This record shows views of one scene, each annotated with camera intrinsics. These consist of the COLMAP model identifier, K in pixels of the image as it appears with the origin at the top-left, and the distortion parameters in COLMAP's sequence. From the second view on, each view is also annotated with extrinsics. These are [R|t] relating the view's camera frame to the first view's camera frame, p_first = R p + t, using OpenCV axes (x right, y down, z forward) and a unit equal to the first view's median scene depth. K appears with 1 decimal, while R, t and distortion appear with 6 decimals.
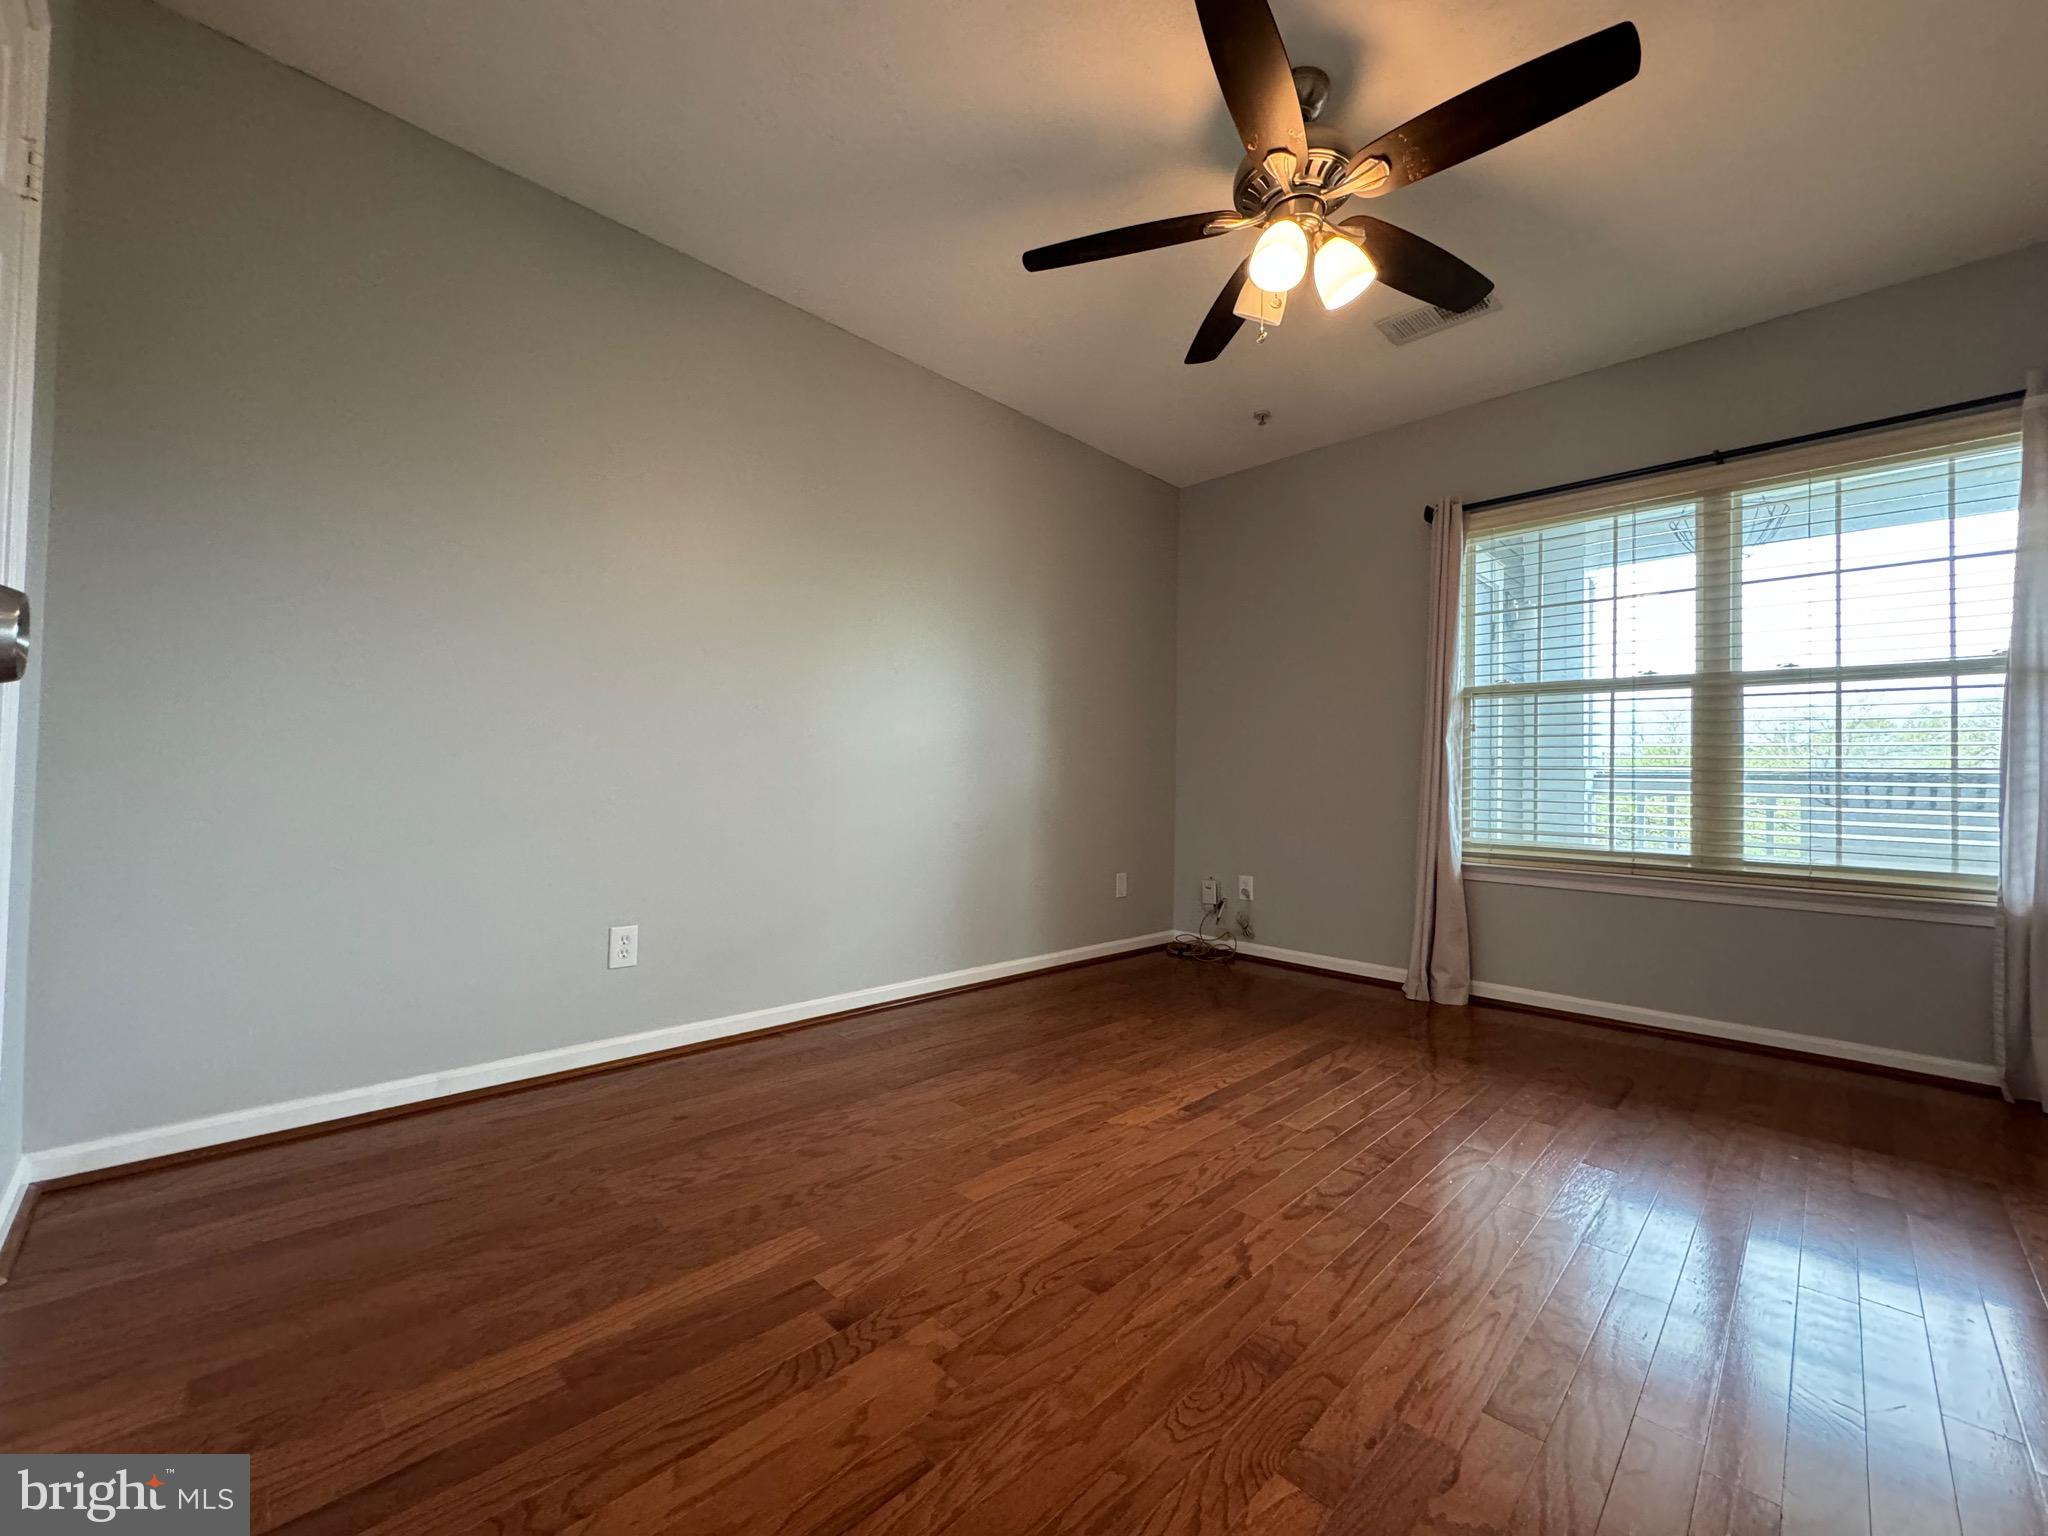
lens RADIAL K [[816.3, 0, 1024.0], [0, 816.3, 768.0], [0, 0, 1]] dist [-0.000778, 0.000107]
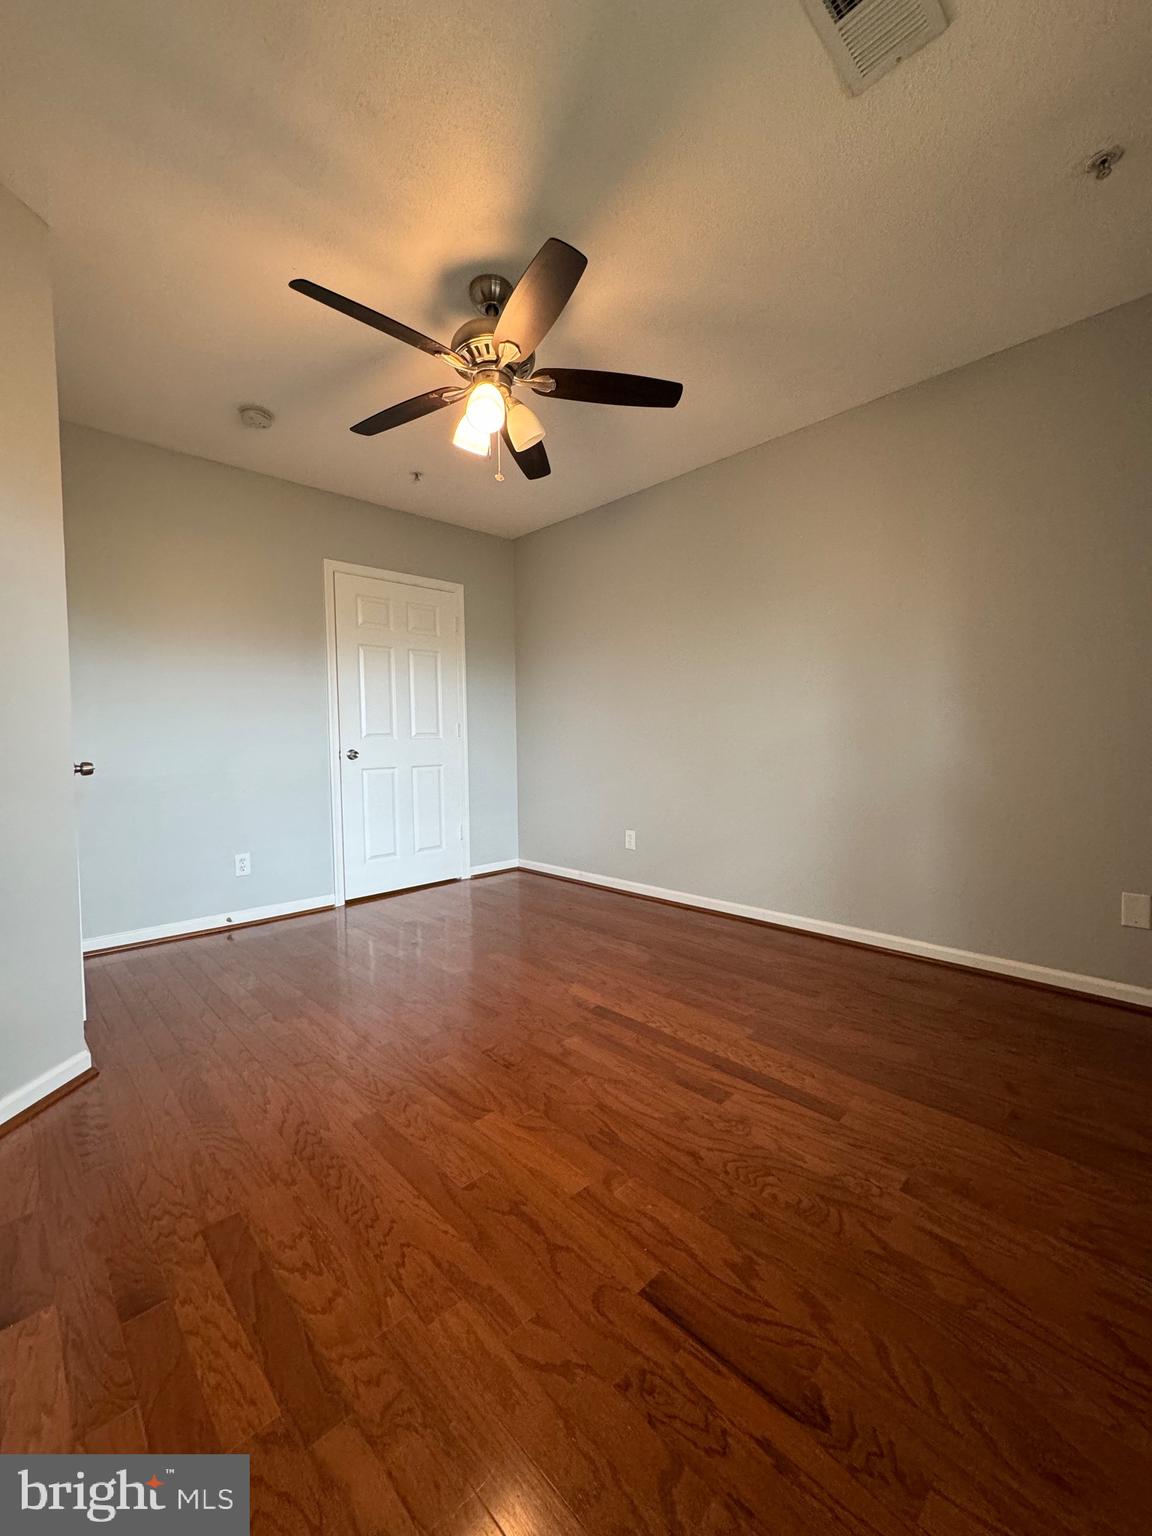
lens RADIAL K [[612.3, 0, 576.0], [0, 612.3, 768.0], [0, 0, 1]] dist [-0.000778, 0.000107]
pose [[-0.017037, 0.028265, -0.999455, 1.101176], [0.033135, 0.999067, 0.027689, -0.018157], [0.999306, -0.032646, -0.017958, 0.887177]]
